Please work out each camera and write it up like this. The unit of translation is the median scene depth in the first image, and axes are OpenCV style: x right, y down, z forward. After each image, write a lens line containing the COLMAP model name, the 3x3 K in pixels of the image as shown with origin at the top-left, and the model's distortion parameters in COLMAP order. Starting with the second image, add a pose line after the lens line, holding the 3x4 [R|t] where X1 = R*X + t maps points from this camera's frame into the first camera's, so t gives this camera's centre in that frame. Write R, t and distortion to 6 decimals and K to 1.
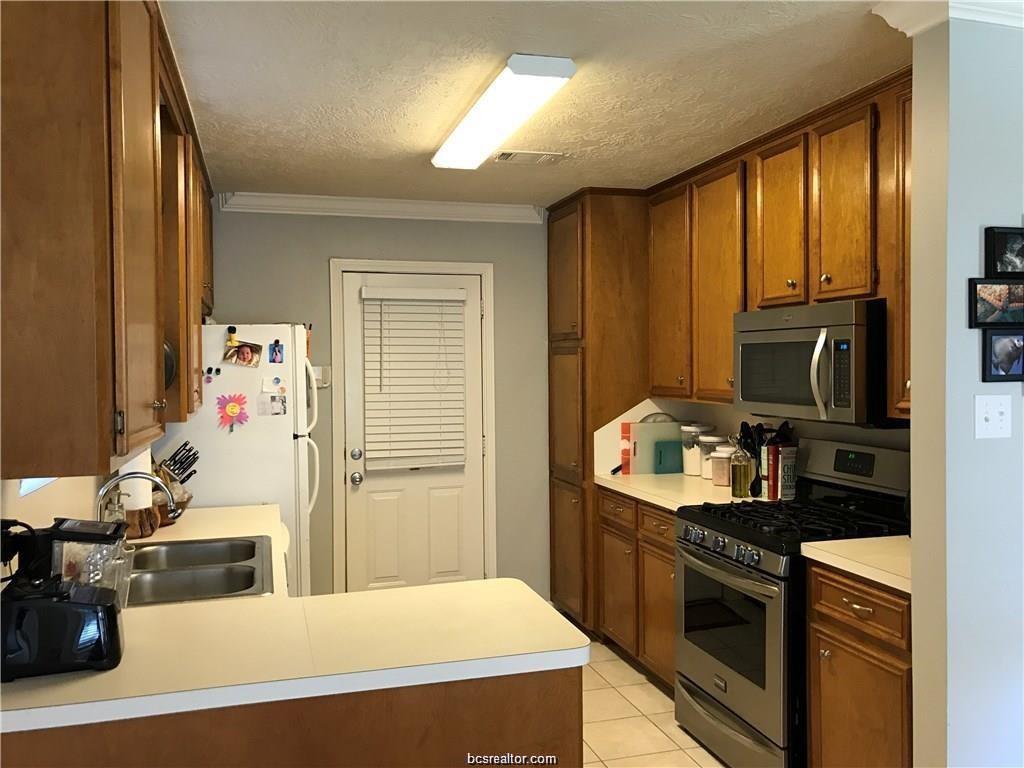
lens RADIAL K [[827.8, 0, 512.3], [0, 827.8, 383.5], [0, 0, 1]] dist [0.043687, -0.040754]
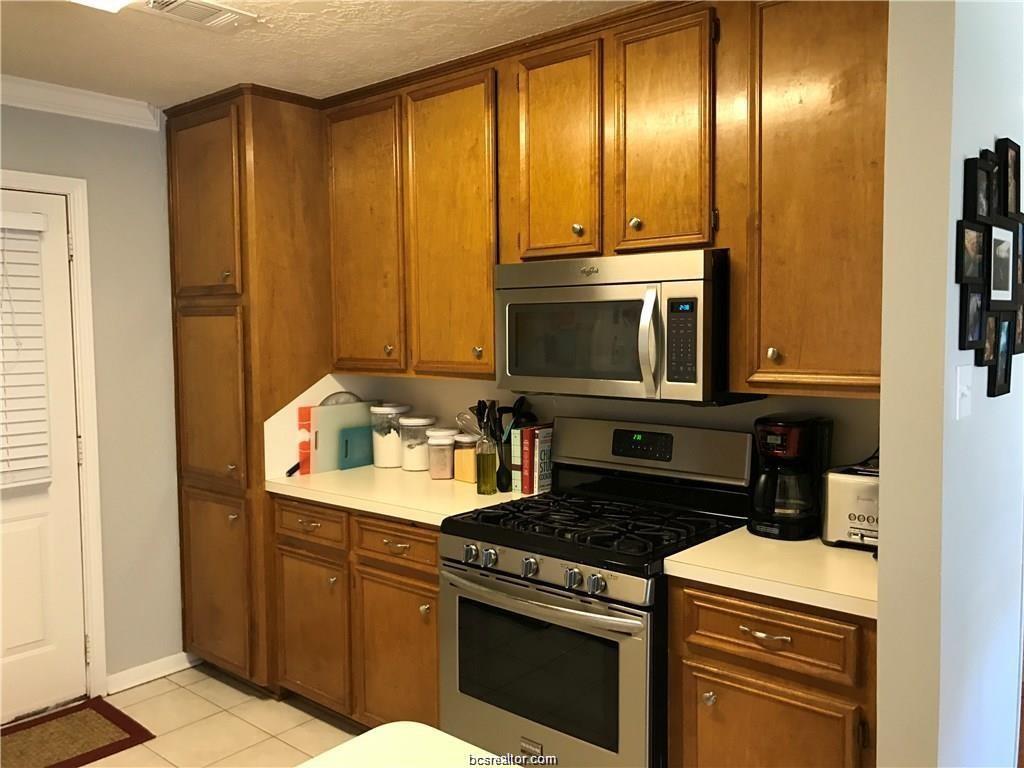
lens RADIAL K [[827.8, 0, 520.4], [0, 827.8, 378.9], [0, 0, 1]] dist [0.043687, -0.040754]
pose [[0.839540, -0.033268, 0.542279, -0.130998], [0.014276, 0.999130, 0.039192, -0.006323], [-0.543111, -0.025162, 0.839284, 0.305408]]
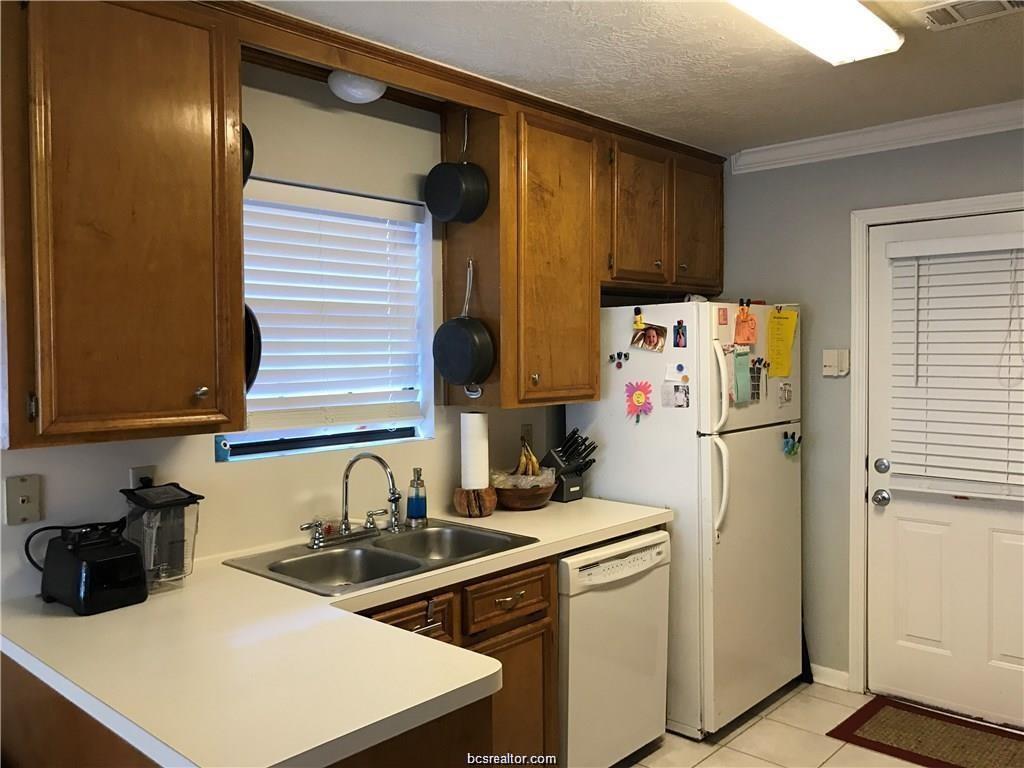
lens RADIAL K [[827.8, 0, 514.7], [0, 827.8, 379.6], [0, 0, 1]] dist [0.043687, -0.040754]
pose [[0.520335, 0.037406, -0.853142, 0.364065], [-0.015580, 0.999290, 0.034312, -0.018209], [0.853820, -0.004562, 0.520549, 0.405265]]
